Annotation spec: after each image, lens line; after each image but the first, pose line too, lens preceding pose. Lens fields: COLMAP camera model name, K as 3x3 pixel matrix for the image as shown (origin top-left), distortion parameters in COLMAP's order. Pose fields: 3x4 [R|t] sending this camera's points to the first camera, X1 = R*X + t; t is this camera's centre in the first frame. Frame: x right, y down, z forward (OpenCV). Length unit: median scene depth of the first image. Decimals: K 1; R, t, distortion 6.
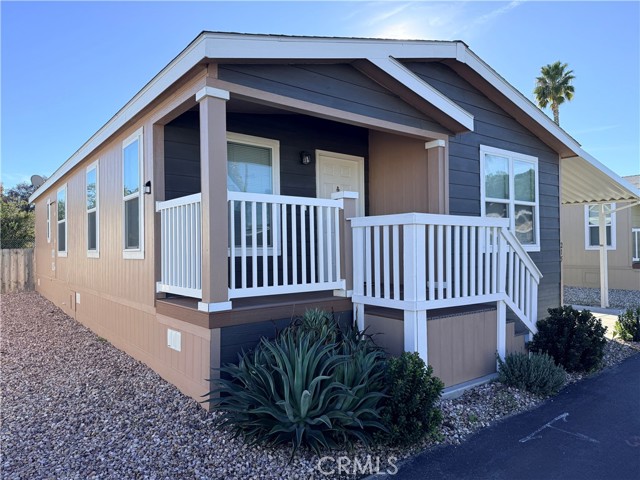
lens RADIAL K [[446.8, 0, 323.6], [0, 446.8, 242.4], [0, 0, 1]] dist [0.078188, -0.121564]
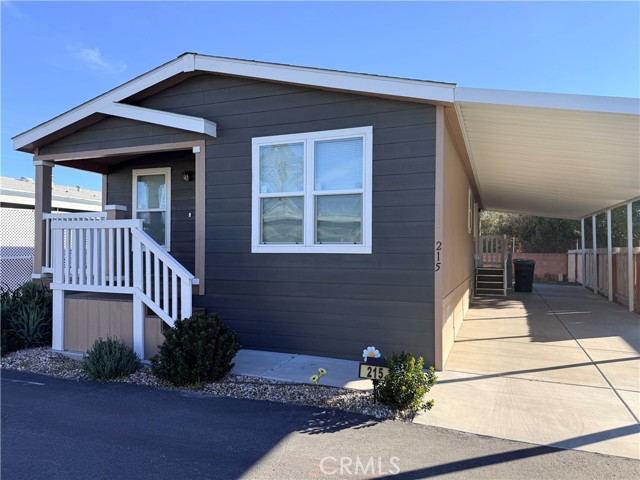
lens RADIAL K [[446.8, 0, 323.6], [0, 446.8, 242.4], [0, 0, 1]] dist [0.078188, -0.121564]
pose [[0.514484, 0.001652, -0.857498, 1.582644], [-0.001701, 0.999998, 0.000906, -0.000791], [0.857498, 0.000992, 0.514486, 0.829683]]
